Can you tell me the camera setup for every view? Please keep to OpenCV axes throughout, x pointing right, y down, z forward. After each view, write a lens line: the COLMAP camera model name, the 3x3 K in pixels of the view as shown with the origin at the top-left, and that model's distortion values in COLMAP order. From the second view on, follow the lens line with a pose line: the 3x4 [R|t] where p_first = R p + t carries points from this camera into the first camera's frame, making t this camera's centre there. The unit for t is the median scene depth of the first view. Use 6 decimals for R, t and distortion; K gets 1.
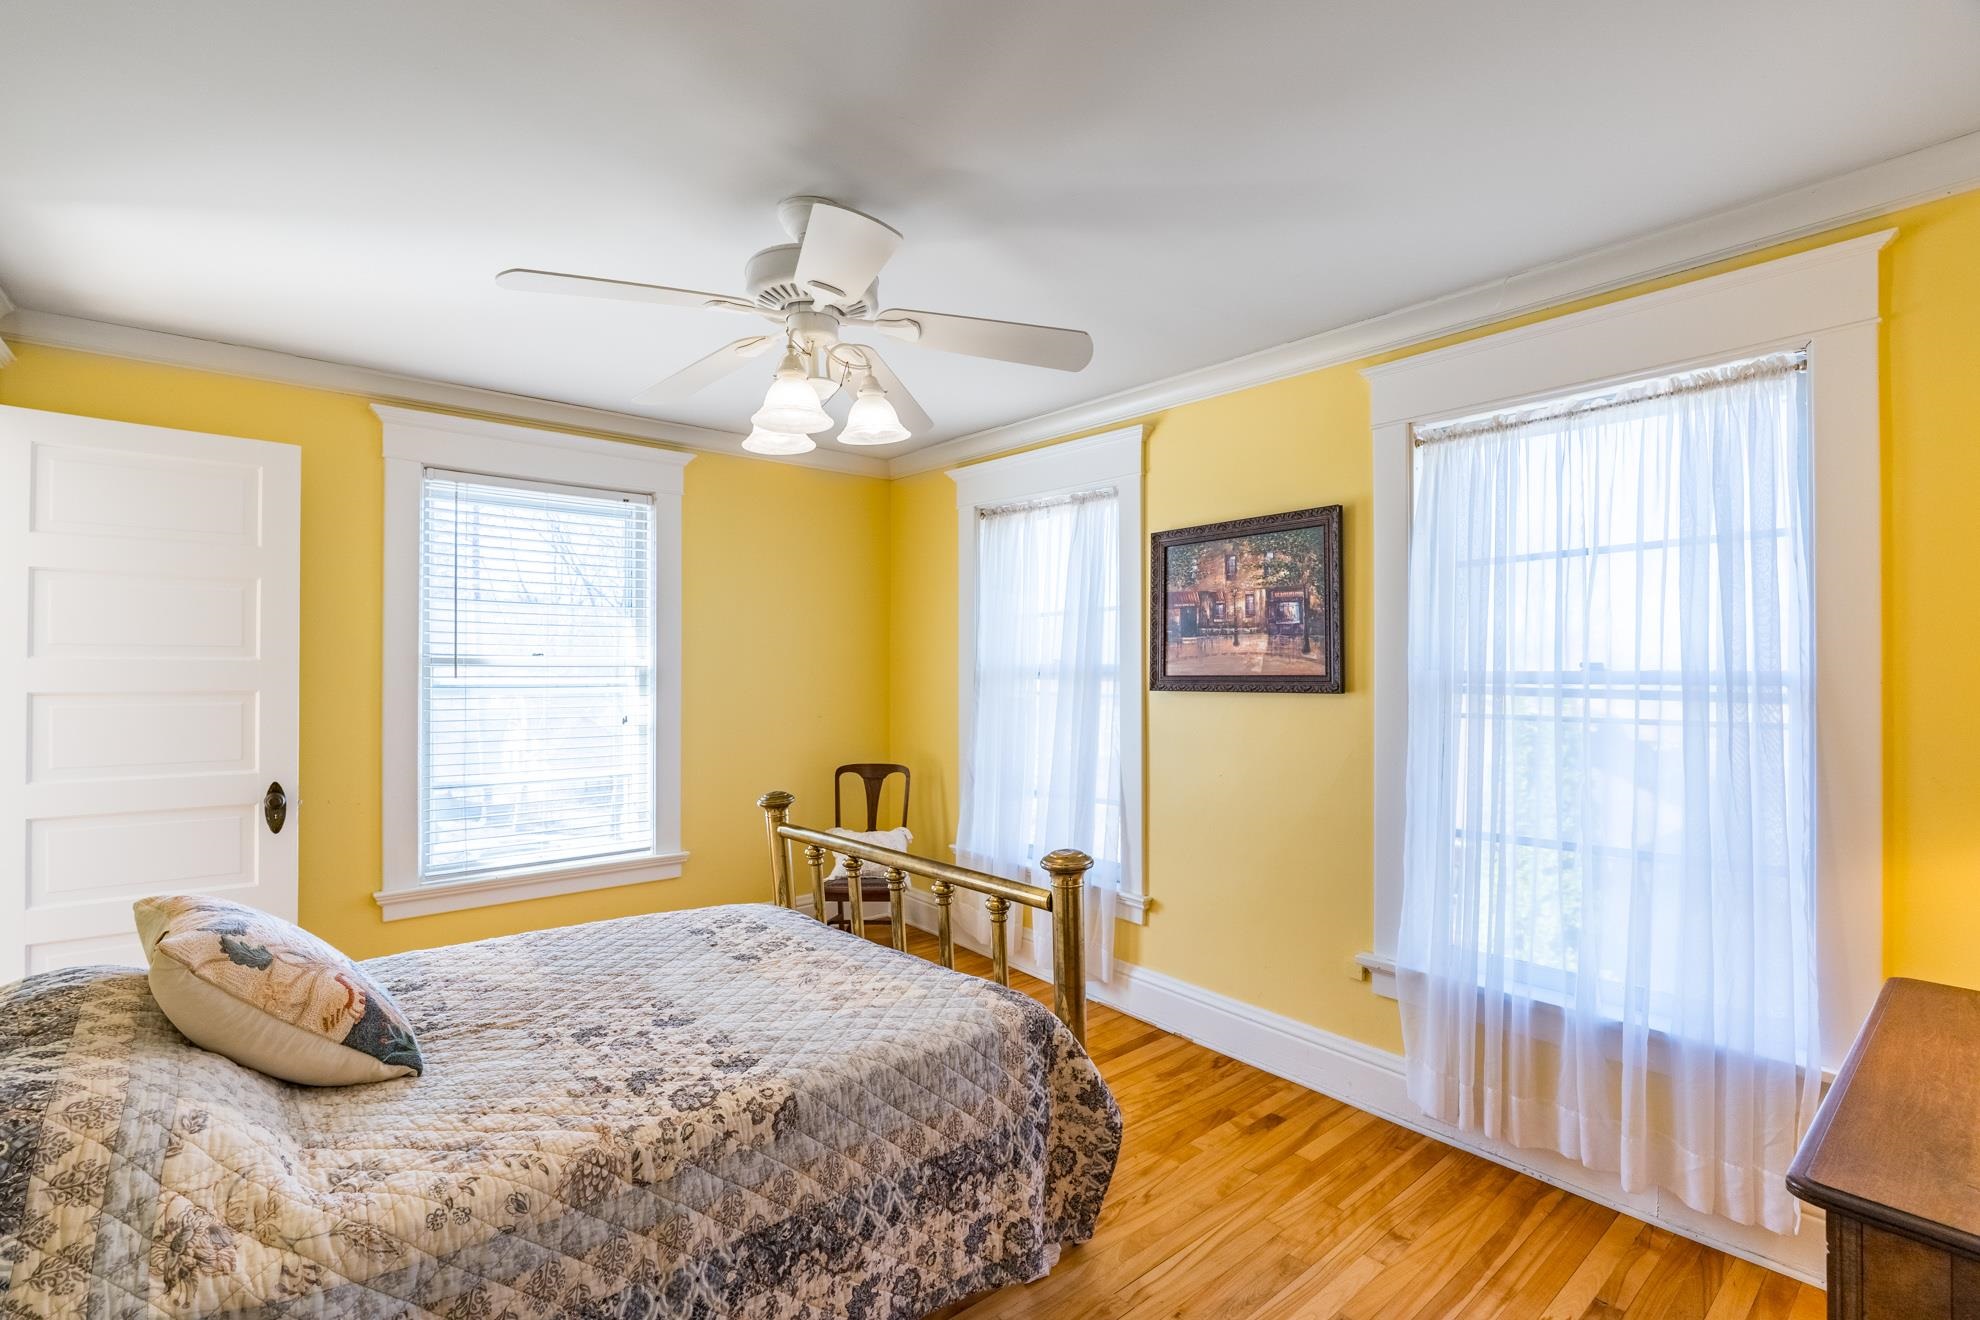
lens RADIAL K [[909.3, 0, 987.2], [0, 909.3, 666.0], [0, 0, 1]] dist [-0.005624, 0.001737]
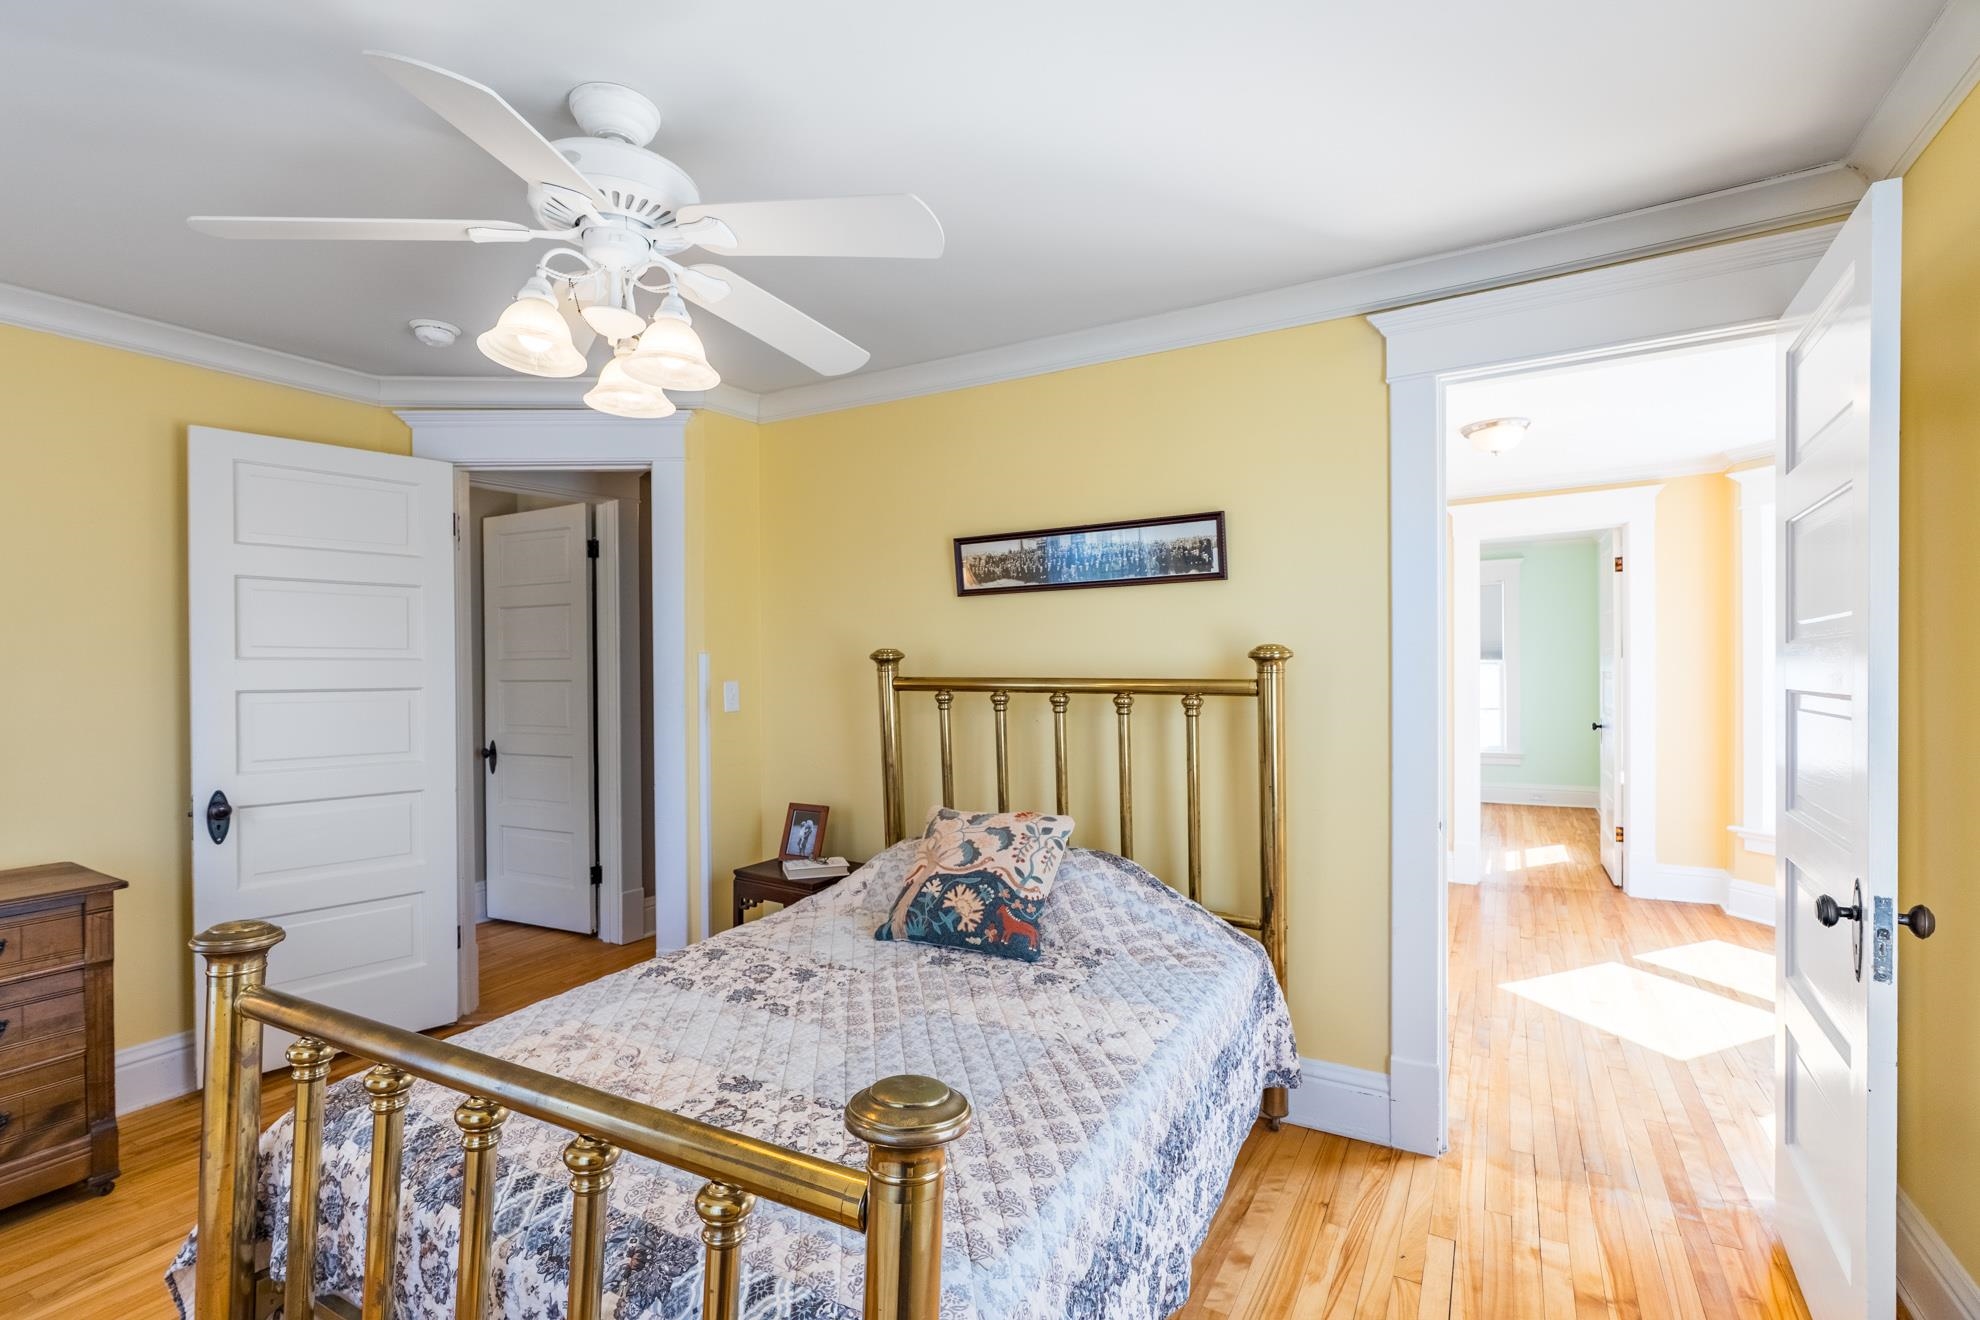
lens RADIAL K [[909.3, 0, 995.5], [0, 909.3, 664.5], [0, 0, 1]] dist [-0.005624, 0.001737]
pose [[-0.942532, 0.006621, -0.334049, -0.259441], [0.009215, 0.999938, -0.006183, 0.009210], [0.333988, -0.008906, -0.942535, 2.051099]]
